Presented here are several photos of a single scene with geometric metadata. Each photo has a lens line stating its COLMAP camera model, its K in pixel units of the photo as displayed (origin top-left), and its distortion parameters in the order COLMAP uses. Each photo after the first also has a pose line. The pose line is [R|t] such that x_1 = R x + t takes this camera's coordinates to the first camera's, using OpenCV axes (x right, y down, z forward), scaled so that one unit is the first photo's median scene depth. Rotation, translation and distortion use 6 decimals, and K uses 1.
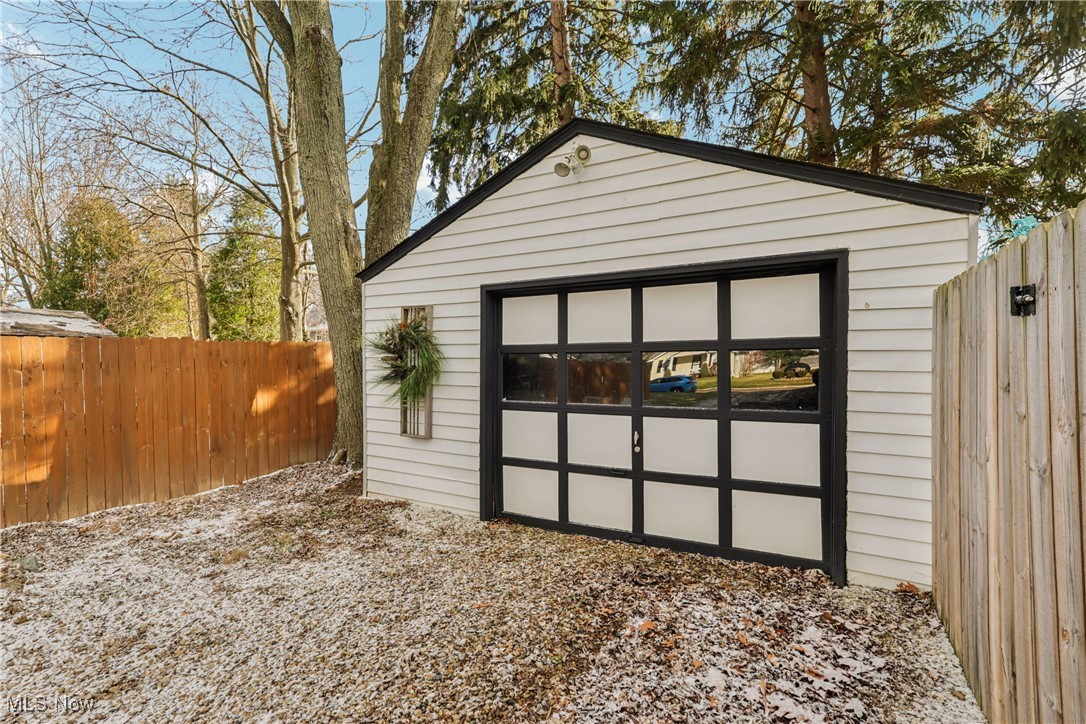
lens RADIAL K [[508.6, 0, 539.0], [0, 508.6, 355.7], [0, 0, 1]] dist [-0.001177, -0.000094]
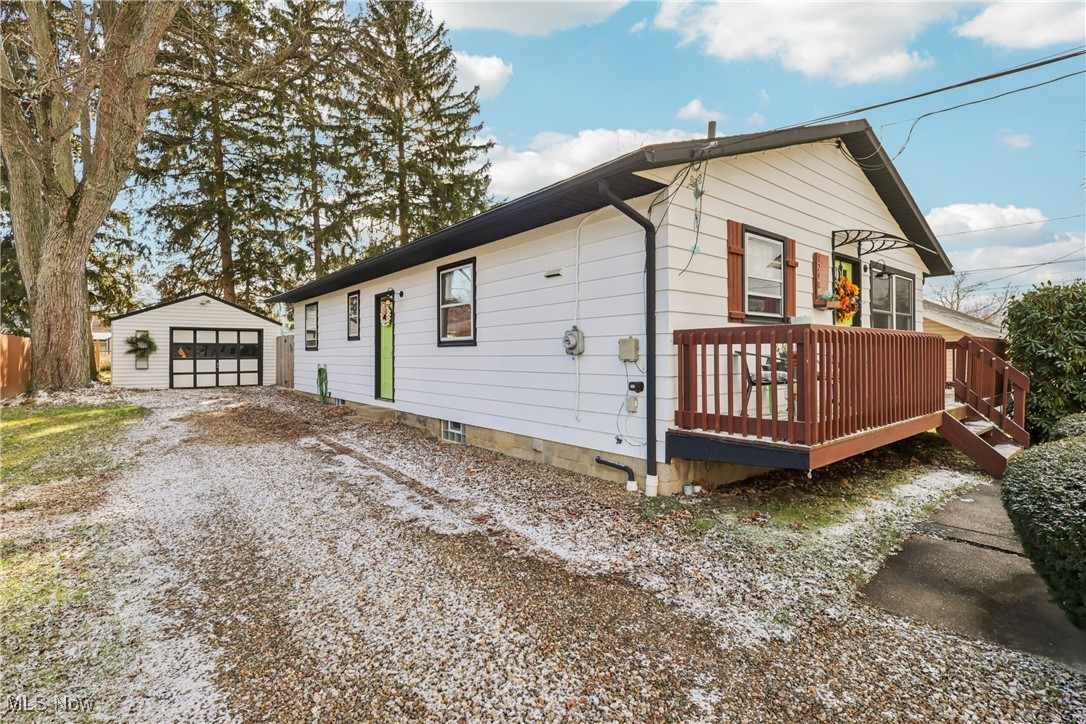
lens RADIAL K [[508.6, 0, 539.0], [0, 508.6, 355.7], [0, 0, 1]] dist [-0.001177, -0.000094]
pose [[0.386674, 0.006291, 0.922195, -2.814392], [0.001122, 0.999973, -0.007292, 0.119200], [-0.922216, 0.003854, 0.386657, -3.314656]]
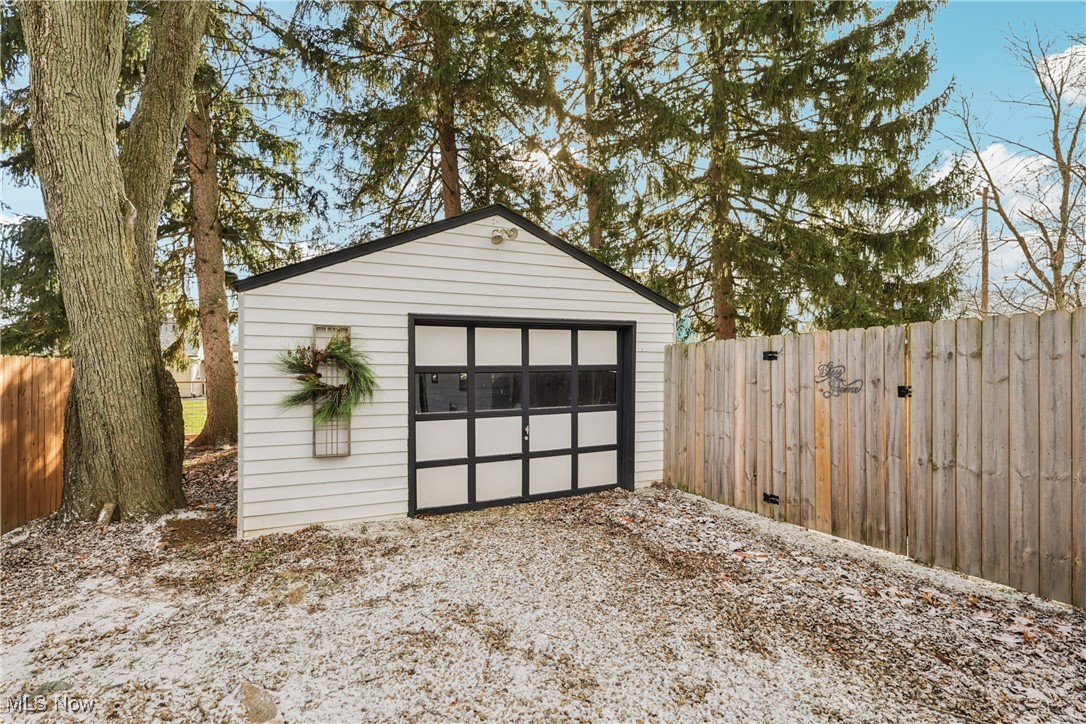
lens RADIAL K [[512.8, 0, 543.7], [0, 512.8, 371.5], [0, 0, 1]] dist [-0.005073, -0.000282]
pose [[0.583682, 0.005376, 0.811965, -0.975130], [0.004449, 0.999942, -0.009818, 0.005583], [-0.811970, 0.009343, 0.583624, 0.089057]]
